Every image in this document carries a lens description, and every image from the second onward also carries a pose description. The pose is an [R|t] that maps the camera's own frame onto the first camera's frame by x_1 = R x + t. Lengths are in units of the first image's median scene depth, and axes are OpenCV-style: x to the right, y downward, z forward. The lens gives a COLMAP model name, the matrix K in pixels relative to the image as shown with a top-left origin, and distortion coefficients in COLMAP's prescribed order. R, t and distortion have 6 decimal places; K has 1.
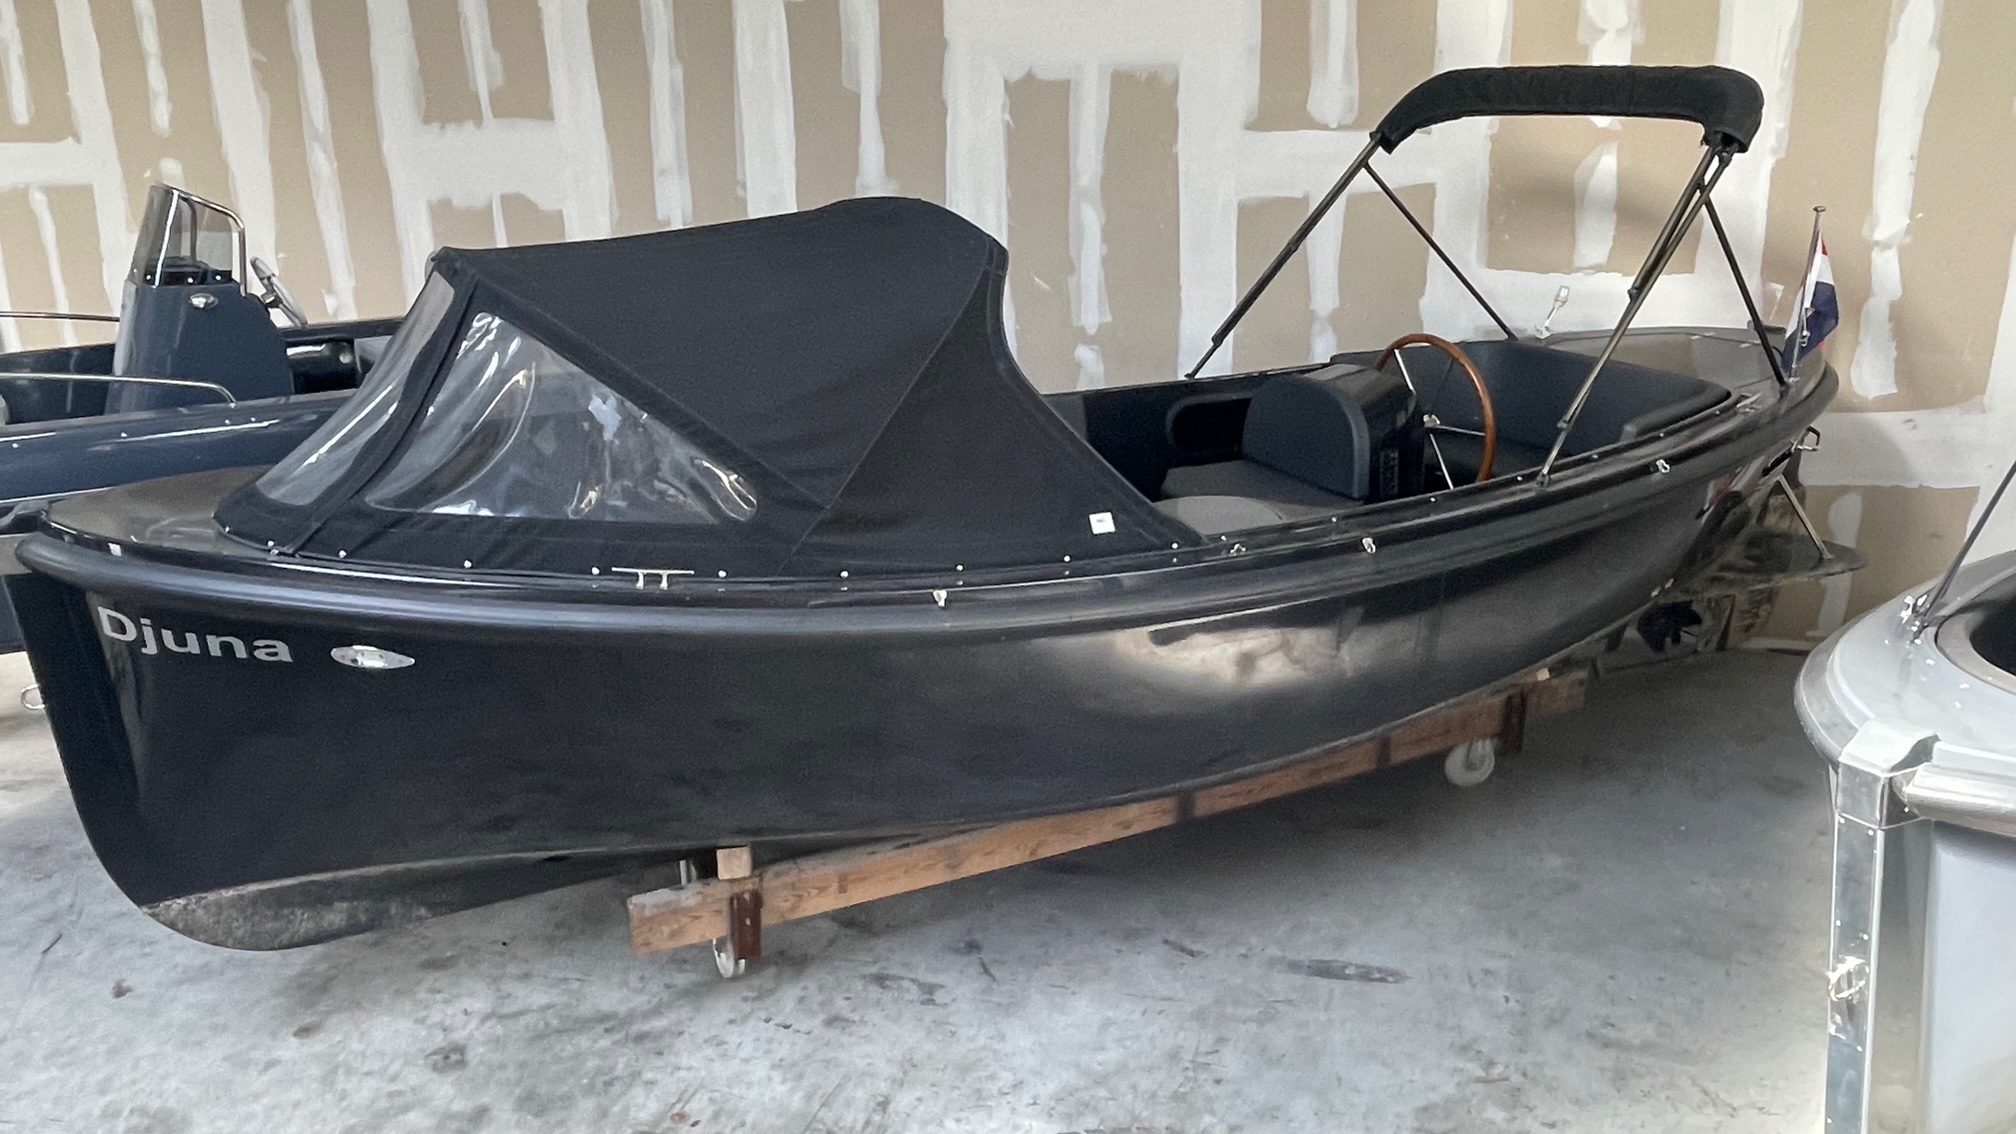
lens RADIAL K [[1505.3, 0, 1008.0], [0, 1505.3, 567.0], [0, 0, 1]] dist [0.029866, -0.076068]
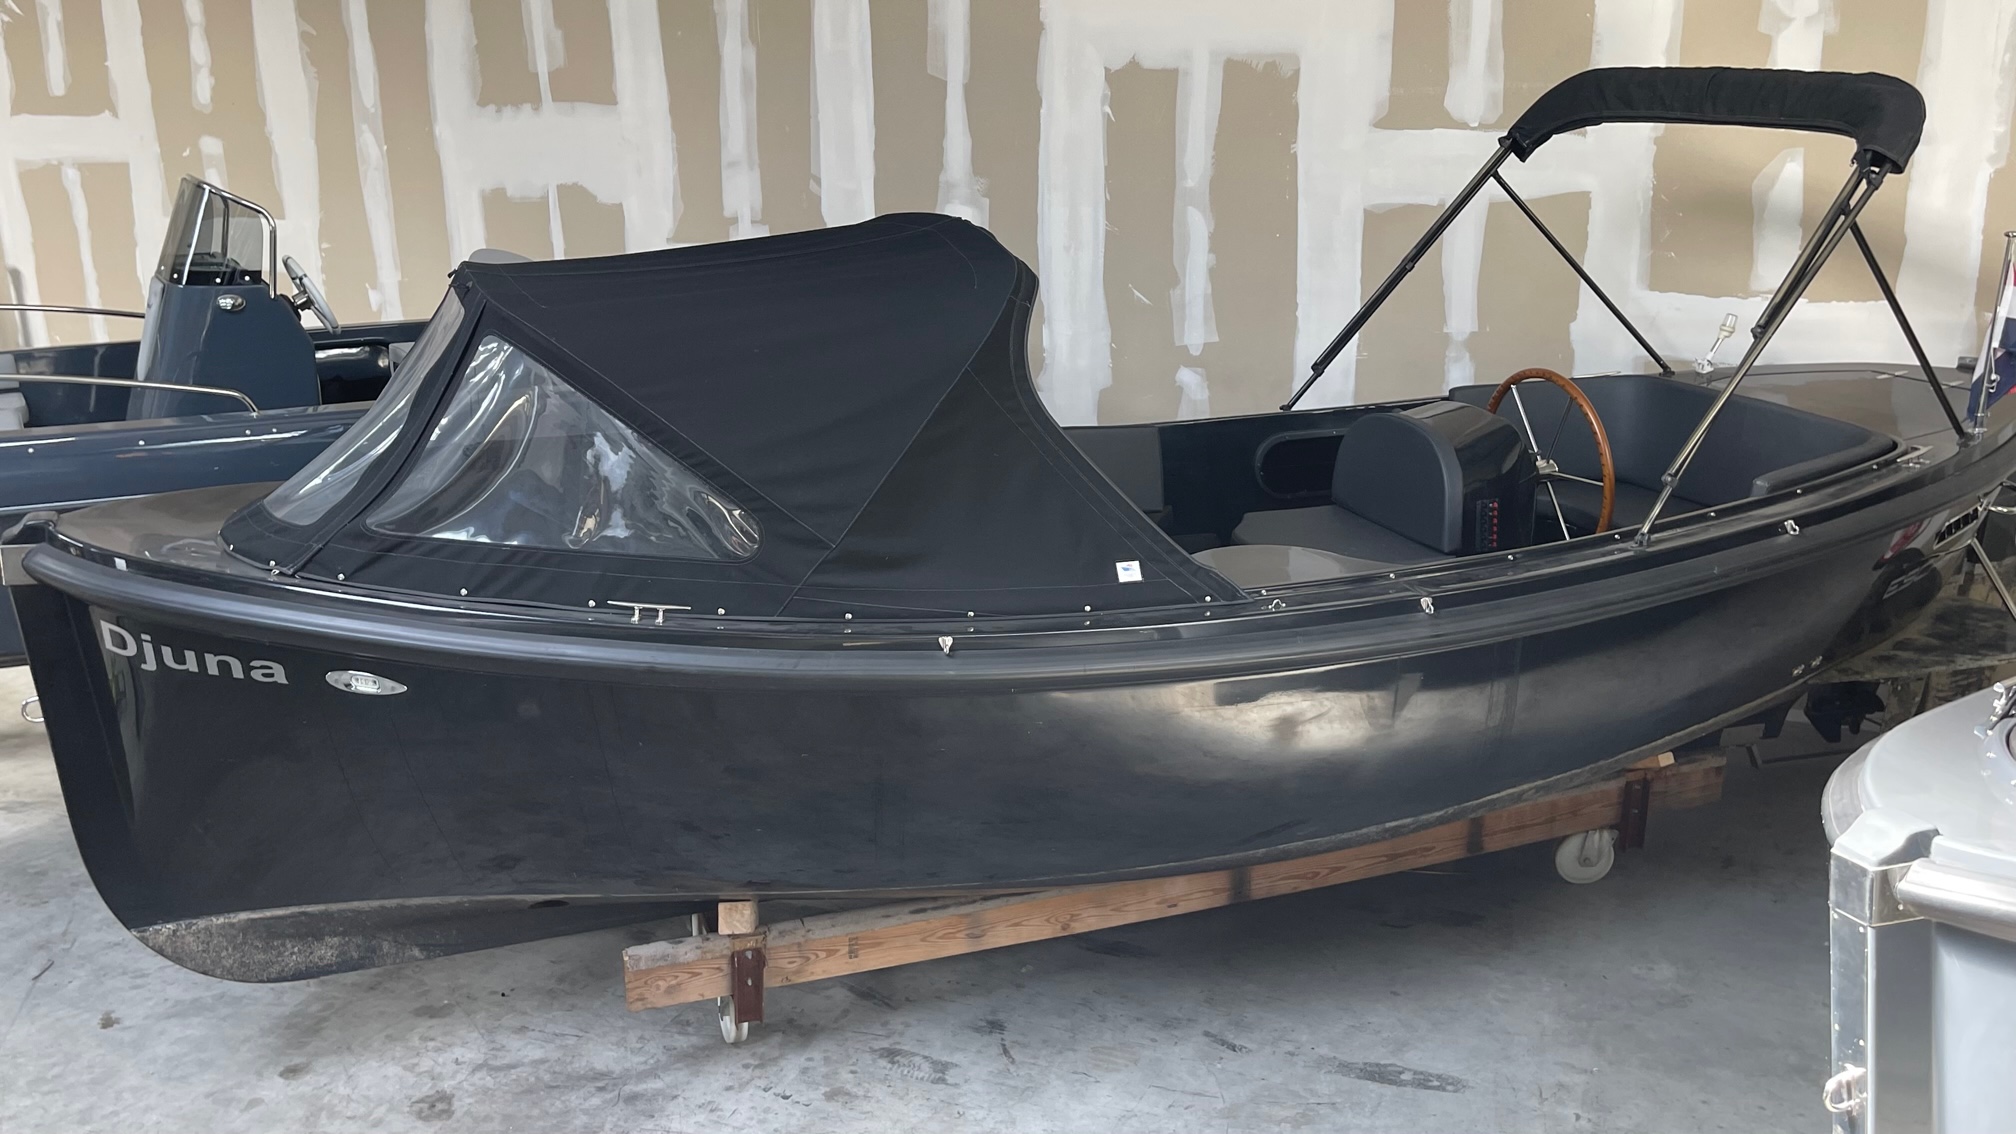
lens RADIAL K [[1827.5, 0, 1002.9], [0, 1827.5, 584.8], [0, 0, 1]] dist [0.019012, 0.001400]
pose [[0.994329, 0.034847, -0.100477, 0.084807], [-0.036306, 0.999260, -0.012724, -0.002820], [0.099960, 0.016300, 0.994858, -0.113584]]
